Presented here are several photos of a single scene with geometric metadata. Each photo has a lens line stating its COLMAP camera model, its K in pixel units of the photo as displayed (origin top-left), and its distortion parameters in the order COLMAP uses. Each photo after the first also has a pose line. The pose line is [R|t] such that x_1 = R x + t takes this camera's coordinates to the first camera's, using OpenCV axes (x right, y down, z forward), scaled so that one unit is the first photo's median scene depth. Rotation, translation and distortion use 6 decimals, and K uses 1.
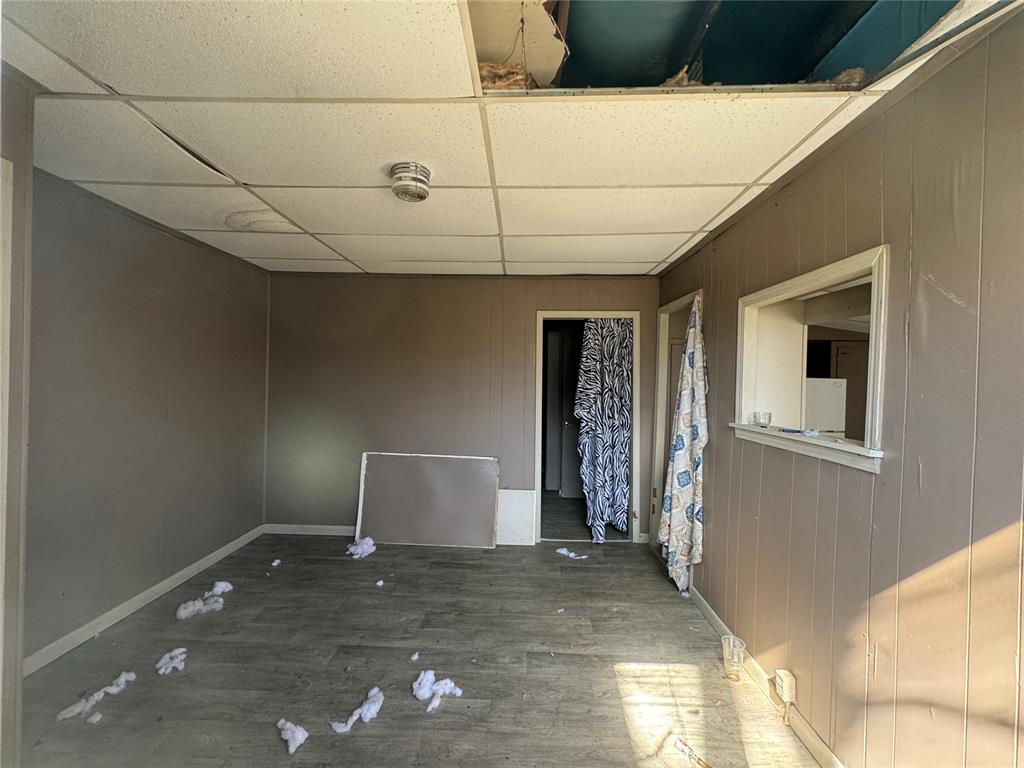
lens RADIAL K [[410.1, 0, 512.2], [0, 410.1, 385.8], [0, 0, 1]] dist [-0.000413, 0.000243]
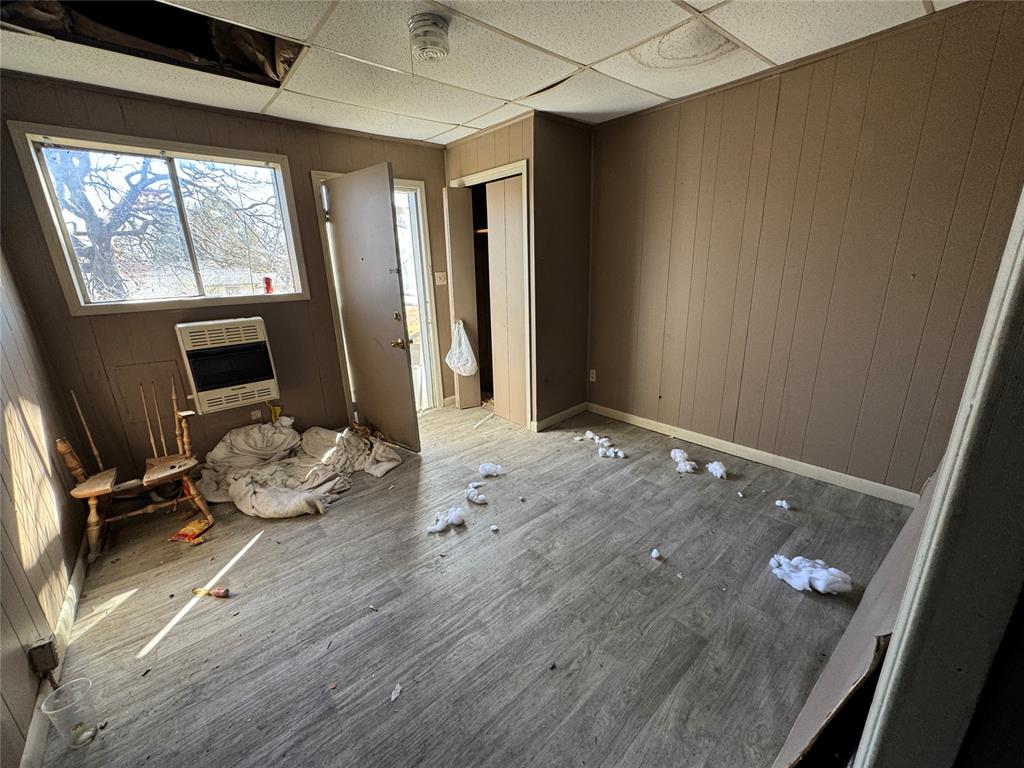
lens RADIAL K [[410.1, 0, 511.3], [0, 410.1, 383.6], [0, 0, 1]] dist [-0.000413, 0.000243]
pose [[-0.744257, 0.193601, -0.639218, 0.276652], [0.012101, 0.960818, 0.276915, 0.011045], [0.667784, 0.198361, -0.717439, 1.429193]]
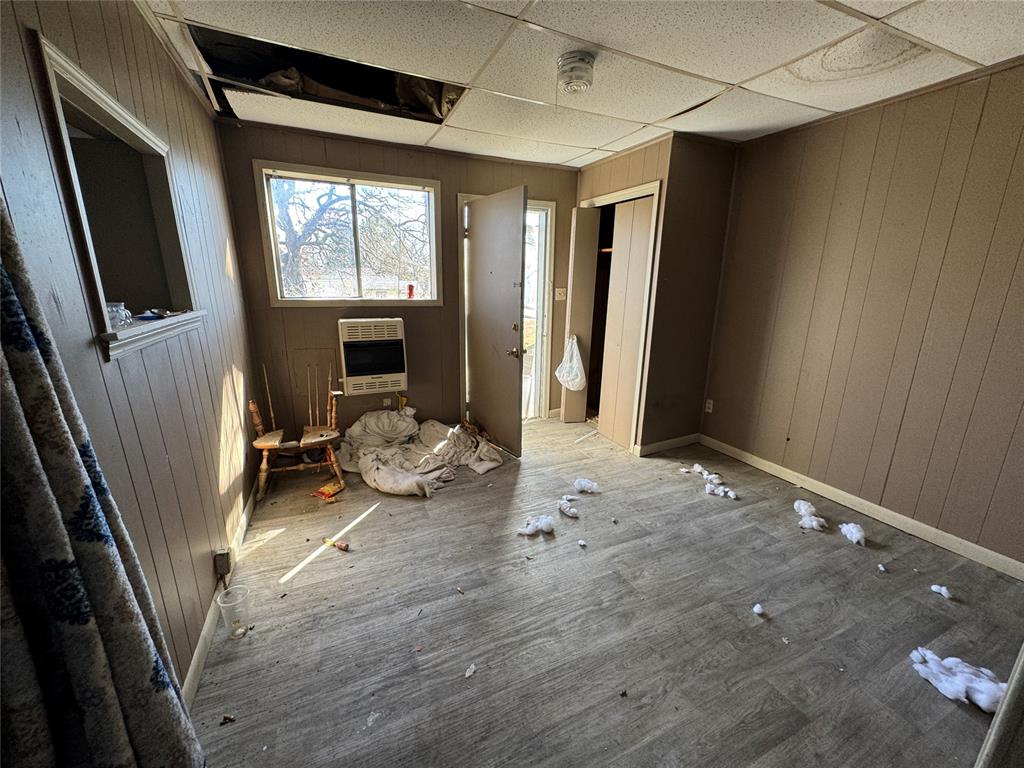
lens RADIAL K [[410.1, 0, 510.3], [0, 410.1, 382.8], [0, 0, 1]] dist [-0.000413, 0.000243]
pose [[-0.903278, 0.073154, -0.422774, 0.287681], [-0.034590, 0.969734, 0.241700, 0.010737], [0.427659, 0.232946, -0.873409, 1.457875]]
